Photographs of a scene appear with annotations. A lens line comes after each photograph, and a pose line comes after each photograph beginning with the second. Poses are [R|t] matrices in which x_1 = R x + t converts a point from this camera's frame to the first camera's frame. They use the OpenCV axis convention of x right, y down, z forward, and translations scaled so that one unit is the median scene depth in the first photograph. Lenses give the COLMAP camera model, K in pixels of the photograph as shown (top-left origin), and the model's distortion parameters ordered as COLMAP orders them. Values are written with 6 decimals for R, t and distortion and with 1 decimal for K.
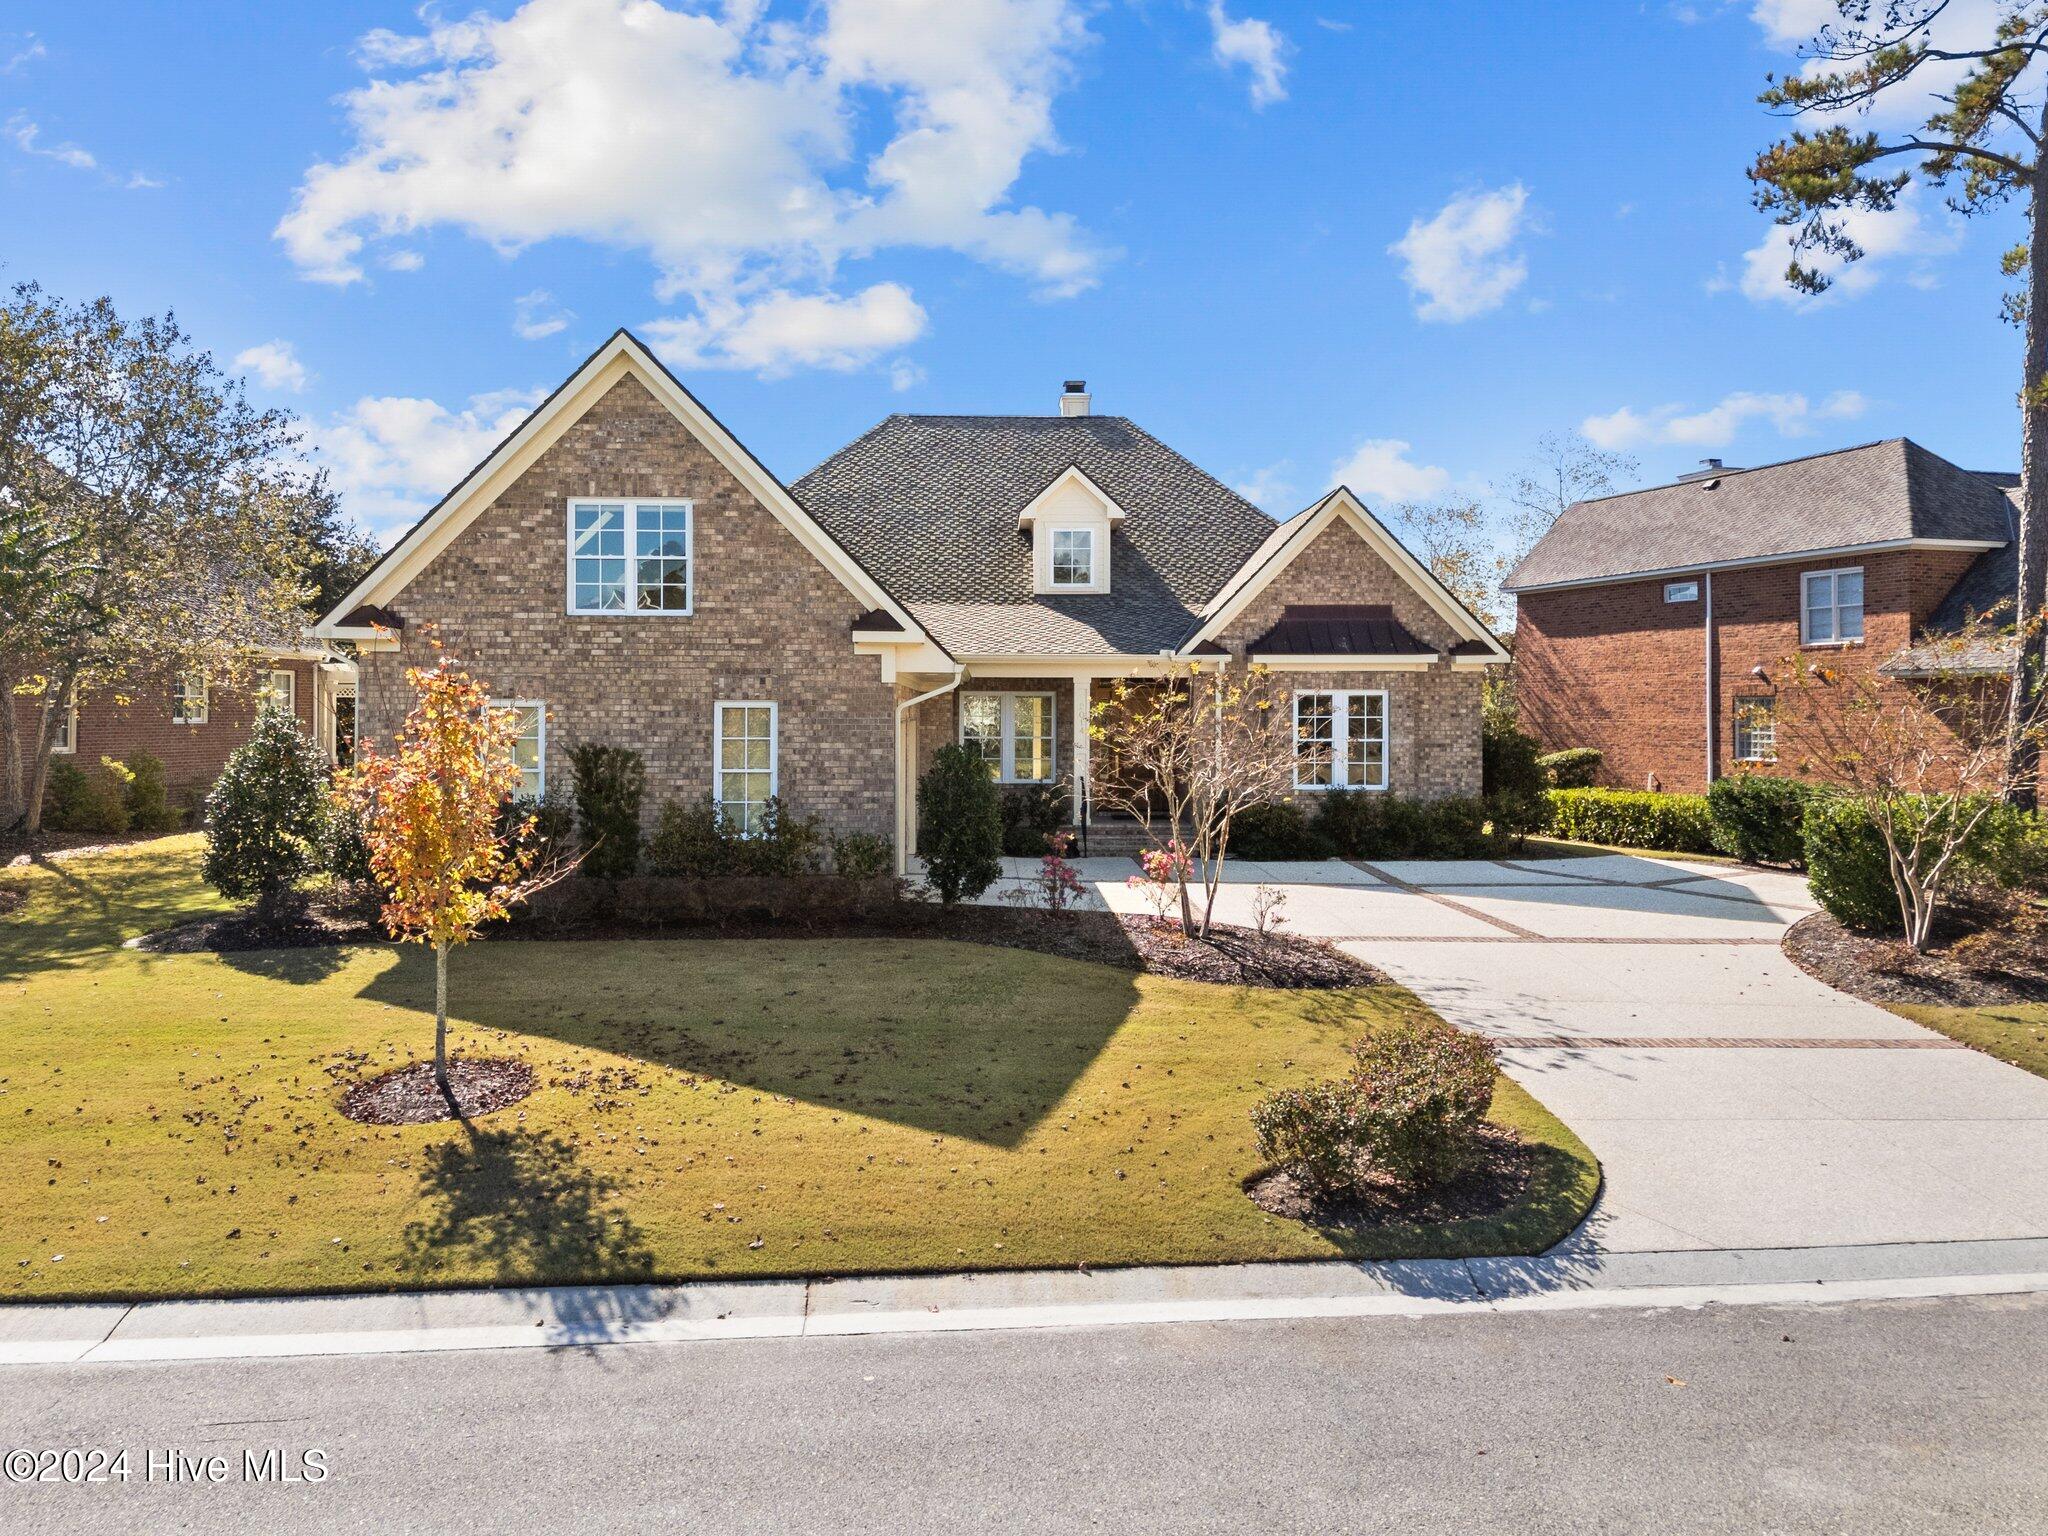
lens RADIAL K [[1494.2, 0, 1014.4], [0, 1494.2, 794.4], [0, 0, 1]] dist [0.093541, -0.083438]
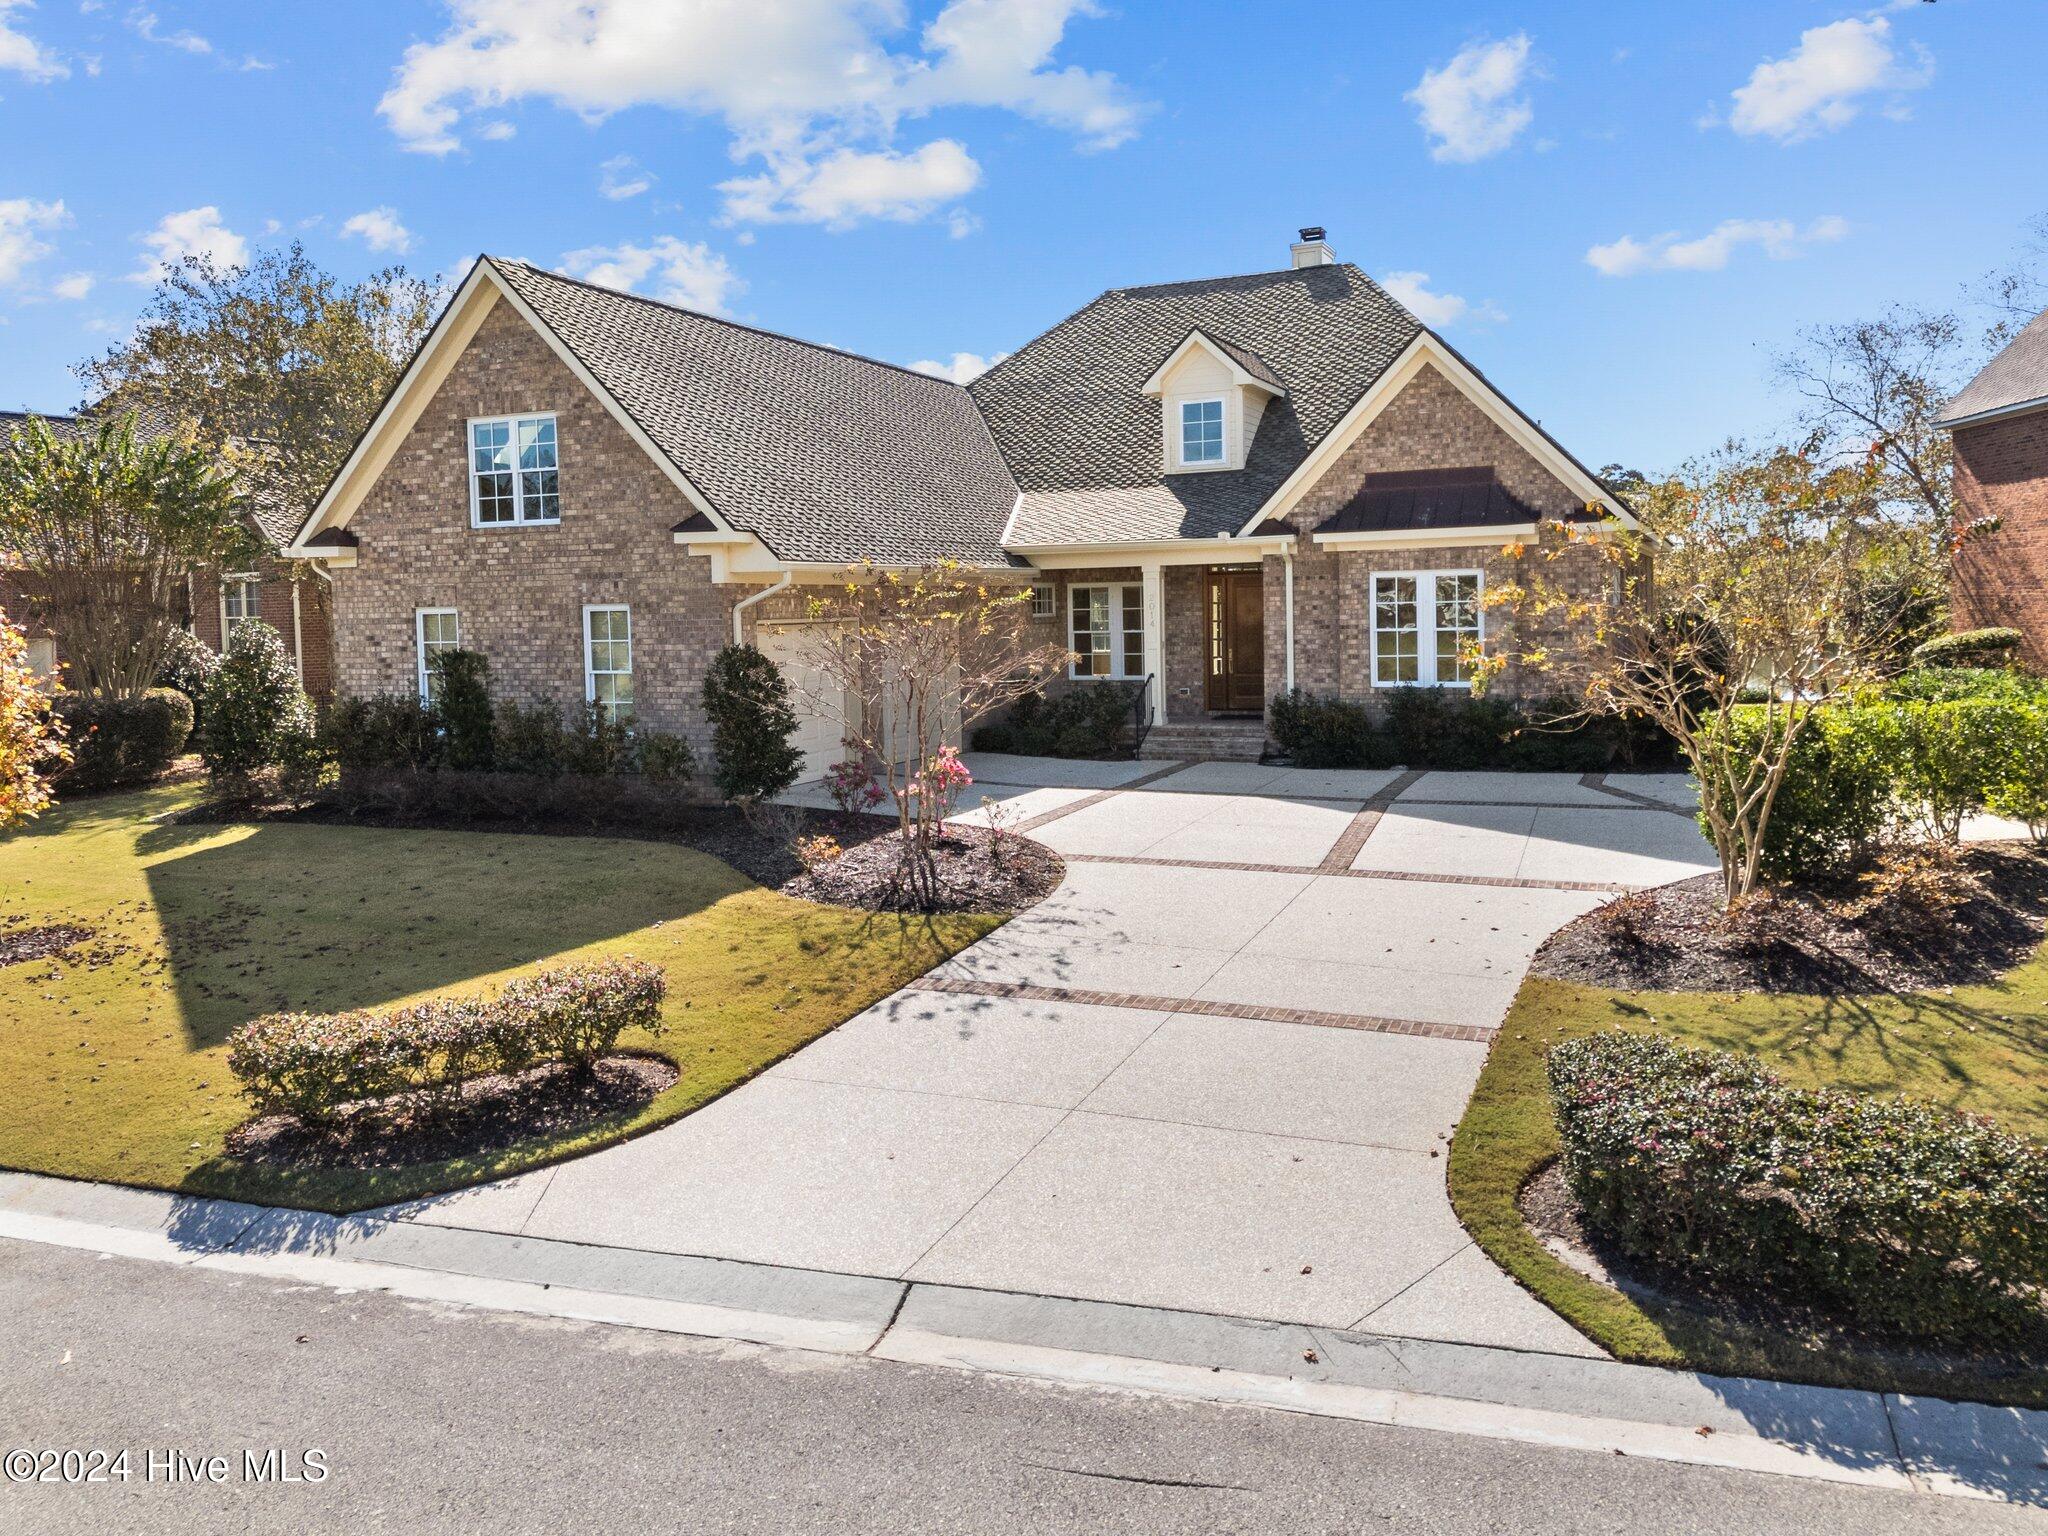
lens RADIAL K [[1509.0, 0, 1024.0], [0, 1509.0, 768.0], [0, 0, 1]] dist [0.079924, -0.078086]
pose [[0.908179, 0.024211, -0.417882, 0.527046], [0.000062, 0.998318, 0.057976, -0.010402], [0.418583, -0.052679, 0.906650, 0.162962]]
